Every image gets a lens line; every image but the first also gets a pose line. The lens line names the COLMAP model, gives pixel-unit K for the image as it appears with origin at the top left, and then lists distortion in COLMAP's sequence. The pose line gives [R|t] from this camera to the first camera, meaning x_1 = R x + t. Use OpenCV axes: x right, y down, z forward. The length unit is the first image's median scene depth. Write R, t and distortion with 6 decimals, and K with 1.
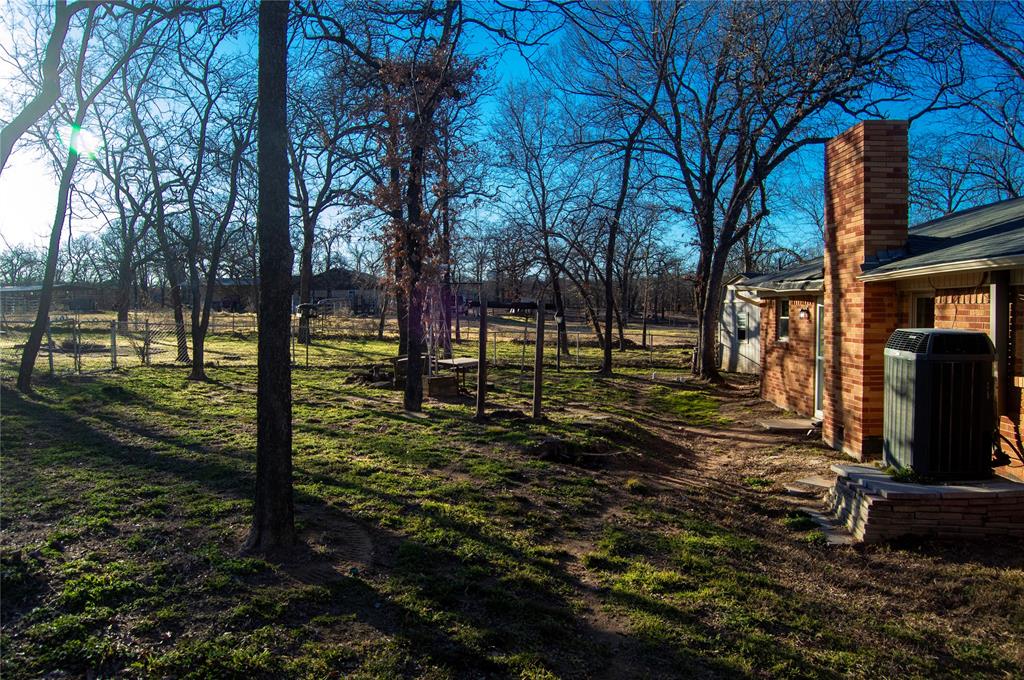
lens RADIAL K [[789.7, 0, 512.0], [0, 789.7, 340.0], [0, 0, 1]] dist [-0.067181, -0.001079]
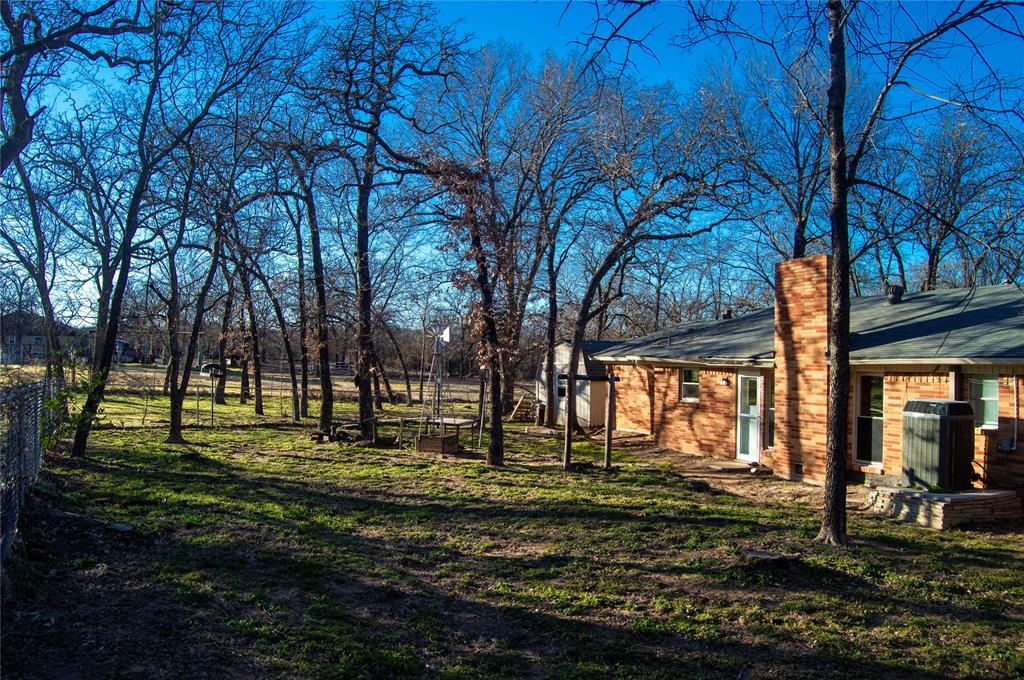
lens RADIAL K [[789.7, 0, 512.0], [0, 789.7, 340.0], [0, 0, 1]] dist [-0.067181, -0.001079]
pose [[0.913991, 0.029879, 0.404633, -0.645458], [-0.003886, 0.997884, -0.064906, -0.020745], [-0.405717, 0.057751, 0.912173, -0.098435]]
